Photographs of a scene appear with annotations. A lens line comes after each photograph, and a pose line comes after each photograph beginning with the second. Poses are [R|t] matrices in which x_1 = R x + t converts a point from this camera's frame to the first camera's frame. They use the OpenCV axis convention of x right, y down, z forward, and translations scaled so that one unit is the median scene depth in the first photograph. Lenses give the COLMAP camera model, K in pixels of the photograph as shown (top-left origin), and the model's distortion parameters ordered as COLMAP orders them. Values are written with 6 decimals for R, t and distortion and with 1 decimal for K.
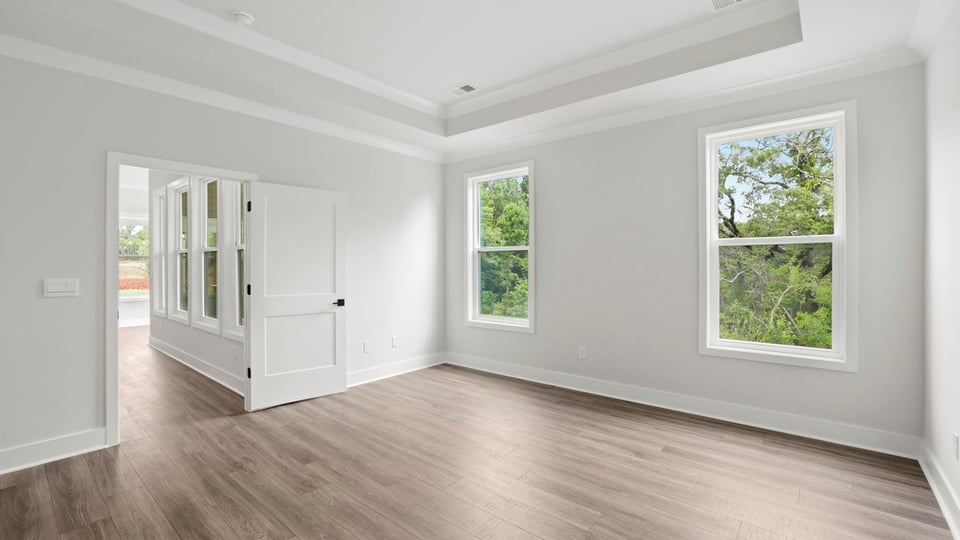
lens RADIAL K [[417.9, 0, 480.0], [0, 417.9, 270.0], [0, 0, 1]] dist [-0.003718, 0.000015]
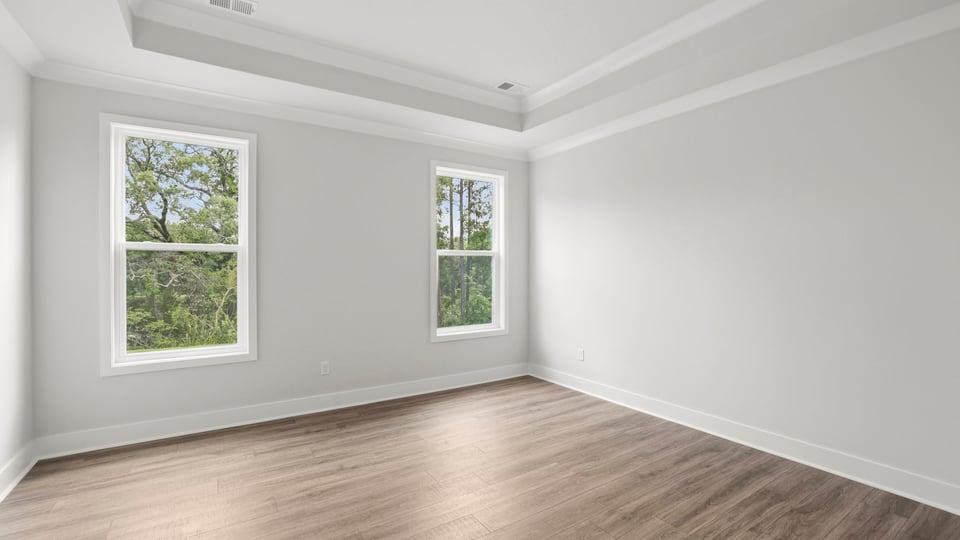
lens RADIAL K [[416.9, 0, 473.8], [0, 416.9, 262.9], [0, 0, 1]] dist [-0.031891, 0.000999]
pose [[0.309498, 0.016132, 0.950763, -0.503529], [0.013961, 0.999671, -0.021506, -0.002898], [-0.950797, 0.019929, 0.309171, 0.418203]]
